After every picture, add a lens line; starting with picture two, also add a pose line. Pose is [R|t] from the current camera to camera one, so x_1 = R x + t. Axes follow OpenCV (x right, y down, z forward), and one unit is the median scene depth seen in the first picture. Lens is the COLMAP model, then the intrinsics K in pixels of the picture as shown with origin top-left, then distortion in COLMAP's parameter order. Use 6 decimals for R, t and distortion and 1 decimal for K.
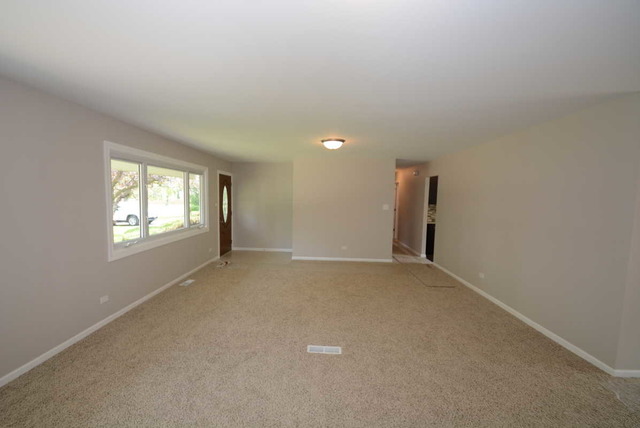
lens RADIAL K [[284.7, 0, 306.8], [0, 284.7, 218.3], [0, 0, 1]] dist [0.011755, -0.012431]
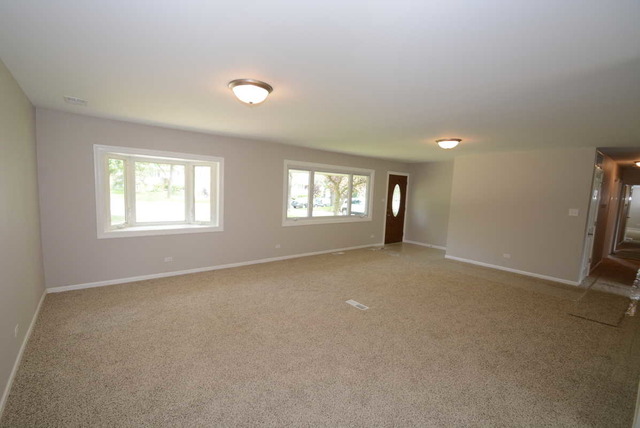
lens RADIAL K [[284.7, 0, 306.8], [0, 284.7, 218.3], [0, 0, 1]] dist [0.011755, -0.012431]
pose [[0.660109, 0.086696, -0.746150, 0.402893], [-0.085943, 0.995511, 0.039636, 0.008620], [0.746237, 0.037962, 0.664597, -0.043566]]
